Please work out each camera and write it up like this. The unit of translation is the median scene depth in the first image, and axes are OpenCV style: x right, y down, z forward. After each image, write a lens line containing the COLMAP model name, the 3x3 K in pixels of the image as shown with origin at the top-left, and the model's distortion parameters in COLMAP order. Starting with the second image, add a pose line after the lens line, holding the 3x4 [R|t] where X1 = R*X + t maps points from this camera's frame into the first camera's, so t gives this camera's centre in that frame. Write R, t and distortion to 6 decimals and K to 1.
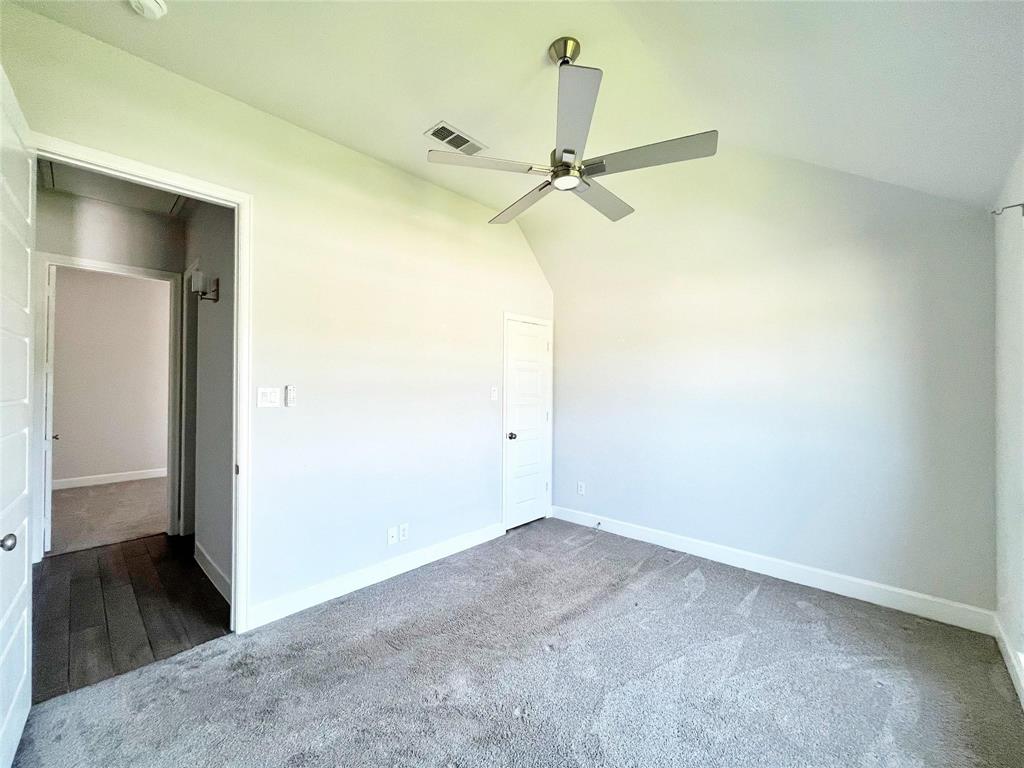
lens RADIAL K [[414.3, 0, 513.5], [0, 414.3, 384.9], [0, 0, 1]] dist [-0.002184, 0.000000]
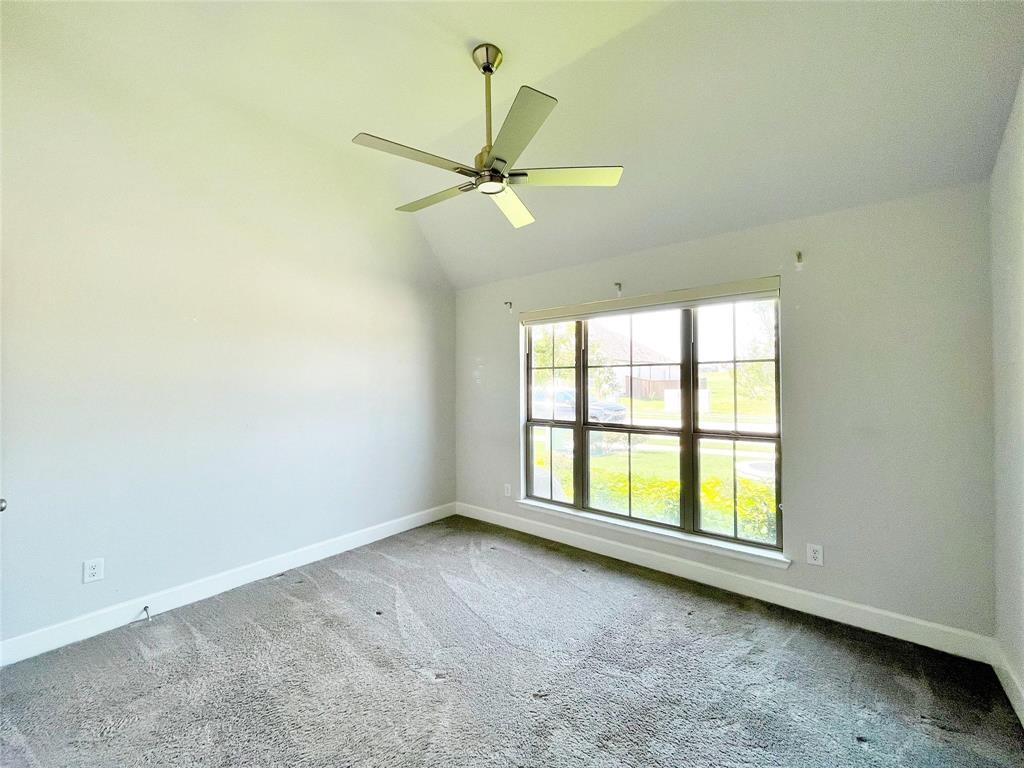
lens RADIAL K [[414.3, 0, 512.1], [0, 414.3, 382.9], [0, 0, 1]] dist [-0.002184, 0.000000]
pose [[-0.069430, 0.000570, 0.997587, -0.572338], [-0.002038, 0.999998, -0.000713, -0.005730], [-0.997585, -0.002083, -0.069428, 0.627619]]
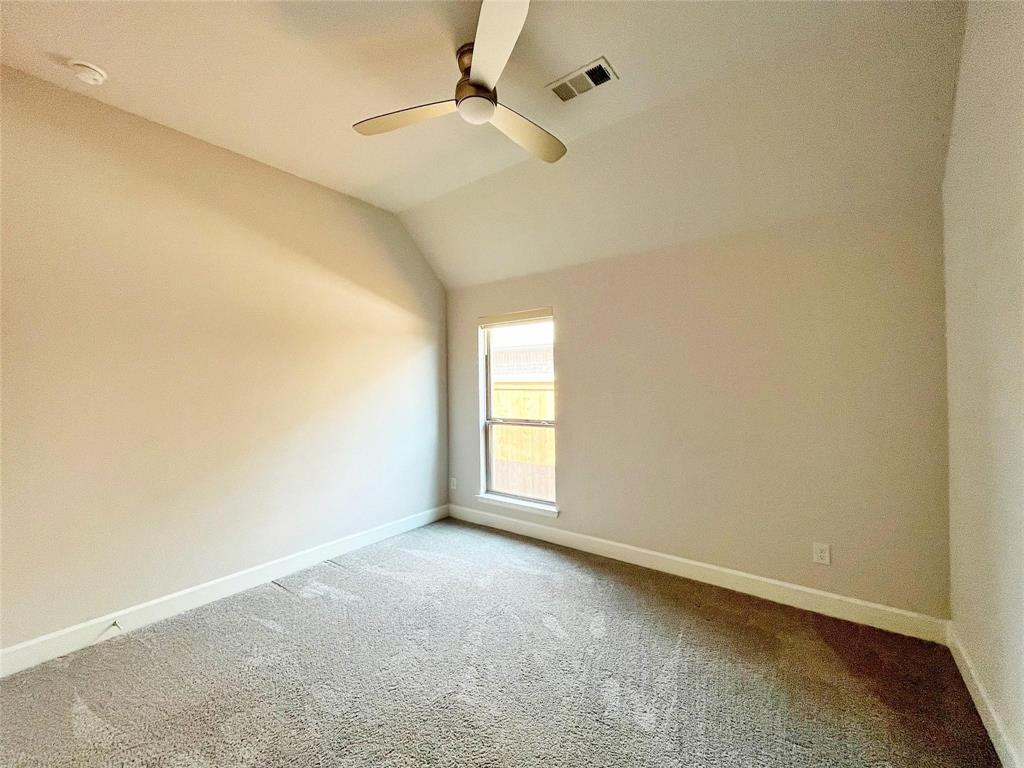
lens RADIAL K [[414.3, 0, 515.2], [0, 414.3, 383.9], [0, 0, 1]] dist [-0.002184, 0.000000]
pose [[-0.112308, -0.001088, 0.993673, -0.645657], [0.005326, 0.999984, 0.001697, -0.006461], [-0.993659, 0.005483, -0.112300, 0.550616]]
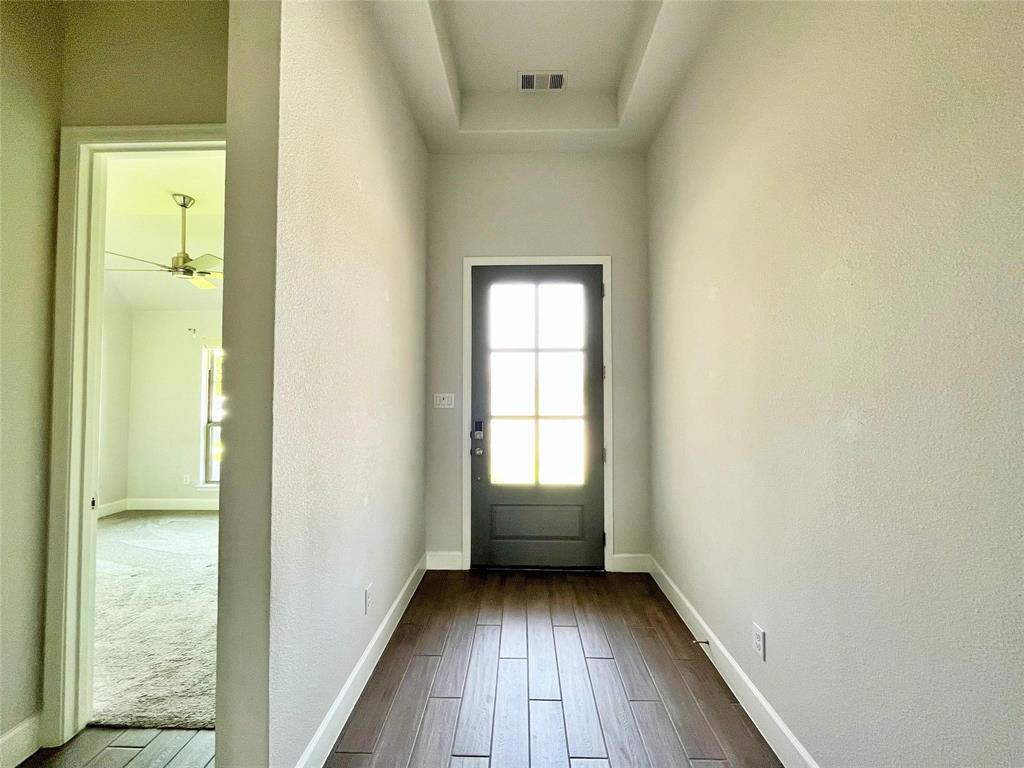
lens RADIAL K [[414.3, 0, 511.1], [0, 414.3, 377.8], [0, 0, 1]] dist [-0.002184, 0.000000]
pose [[-0.667324, 0.022646, 0.744423, -1.307337], [-0.006773, 0.999312, -0.036472, -0.014036], [-0.744737, -0.029381, -0.666711, 0.693655]]
